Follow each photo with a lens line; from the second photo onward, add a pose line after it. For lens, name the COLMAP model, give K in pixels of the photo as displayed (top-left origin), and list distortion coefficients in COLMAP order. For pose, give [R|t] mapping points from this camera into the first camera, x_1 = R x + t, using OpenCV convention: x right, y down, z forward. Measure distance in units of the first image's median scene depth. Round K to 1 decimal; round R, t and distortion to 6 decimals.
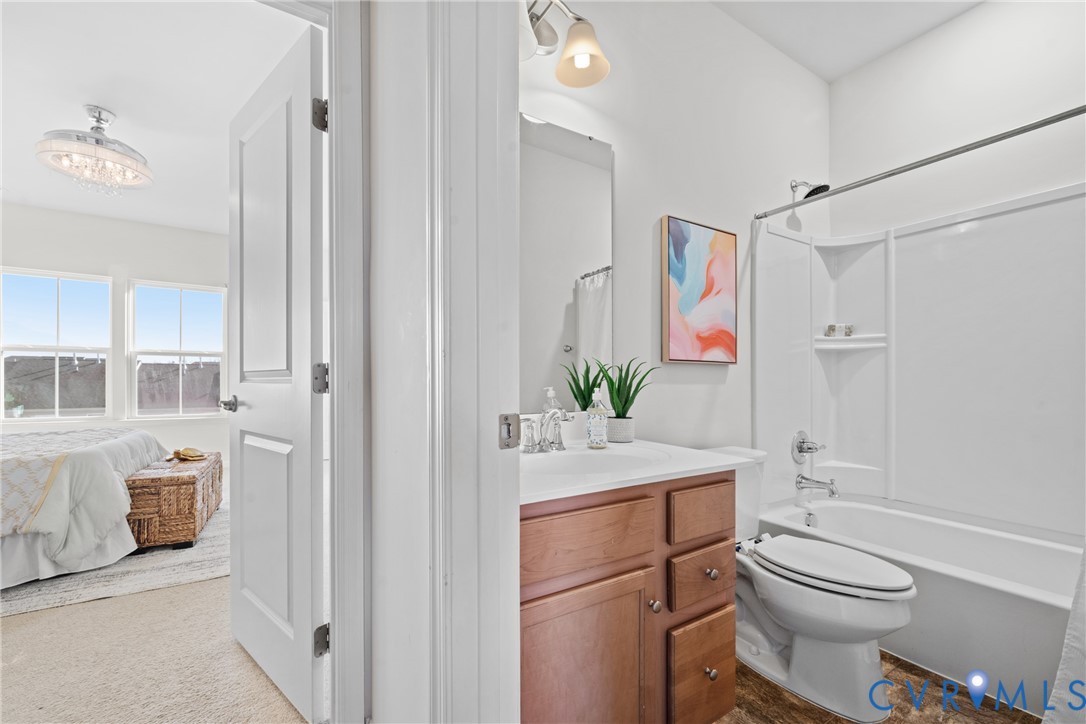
lens RADIAL K [[439.6, 0, 541.8], [0, 439.6, 383.2], [0, 0, 1]] dist [-0.000496, -0.000050]
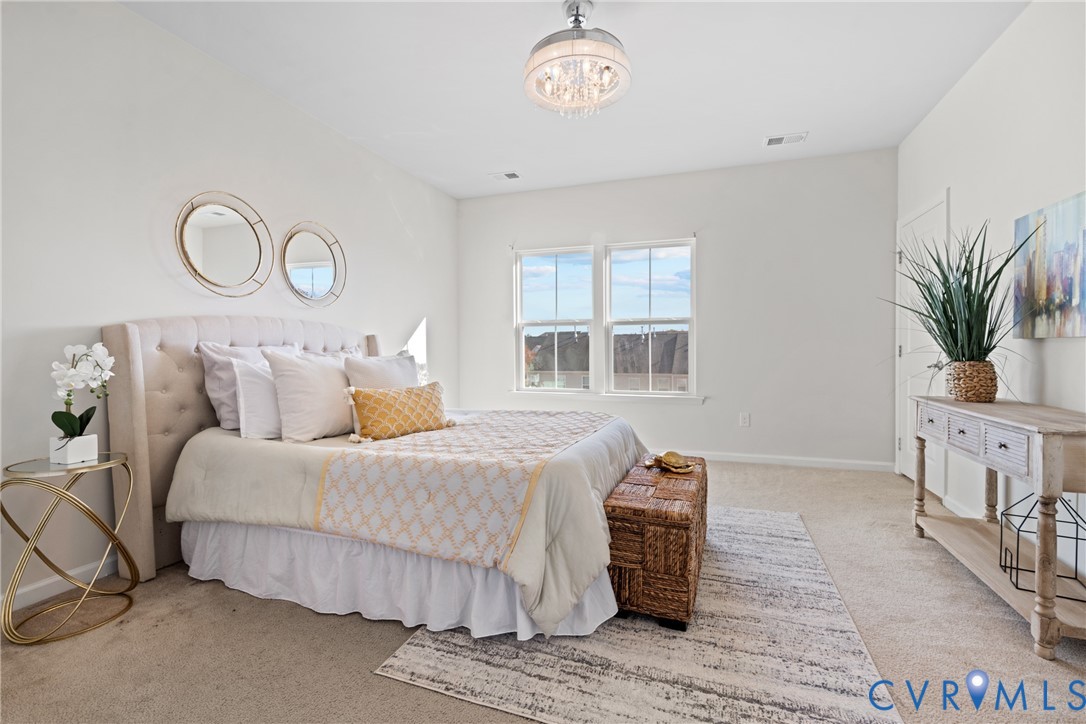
lens RADIAL K [[500.6, 0, 540.2], [0, 500.6, 362.8], [0, 0, 1]] dist [-0.002427, 0.000574]
pose [[0.632667, 0.011783, -0.774334, -0.401008], [0.007988, 0.999732, 0.021739, -0.018038], [0.774383, -0.019939, 0.632403, 0.424498]]
